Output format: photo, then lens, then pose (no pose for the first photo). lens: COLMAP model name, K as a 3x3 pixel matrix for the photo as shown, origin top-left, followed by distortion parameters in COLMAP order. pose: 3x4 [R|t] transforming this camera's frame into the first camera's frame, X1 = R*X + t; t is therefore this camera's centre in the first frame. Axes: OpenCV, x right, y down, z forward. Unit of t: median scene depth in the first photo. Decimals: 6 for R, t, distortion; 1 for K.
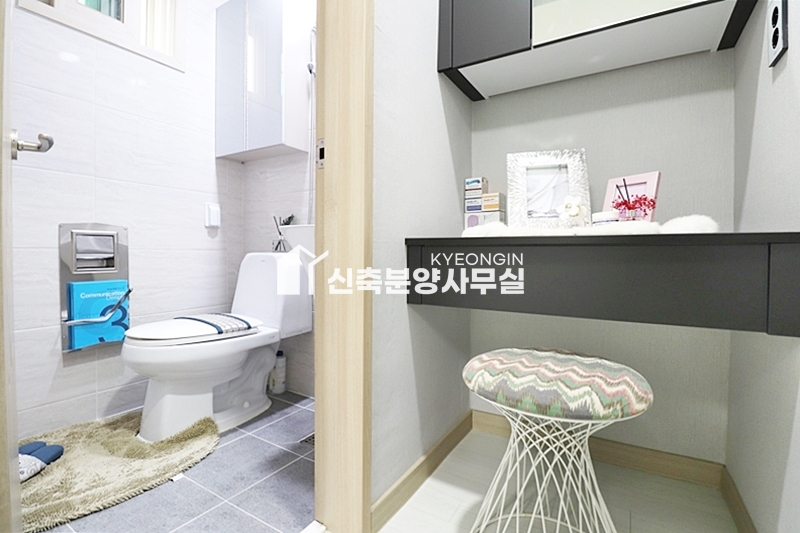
lens RADIAL K [[373.1, 0, 406.0], [0, 373.1, 262.3], [0, 0, 1]] dist [-0.000994, -0.013378]
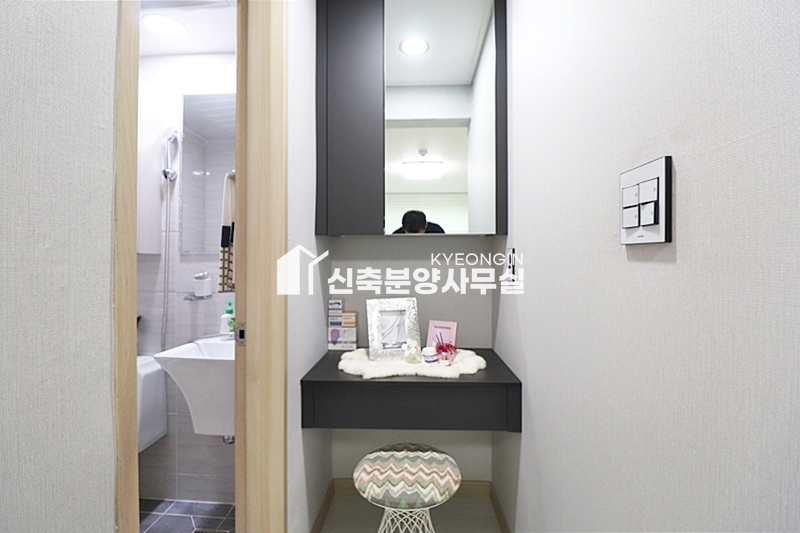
lens RADIAL K [[373.1, 0, 406.0], [0, 373.1, 262.3], [0, 0, 1]] dist [-0.000994, -0.013378]
pose [[0.875602, -0.004627, 0.483010, -0.409684], [0.014802, 0.999742, -0.017256, -0.596106], [-0.482806, 0.022258, 0.875445, -0.455098]]
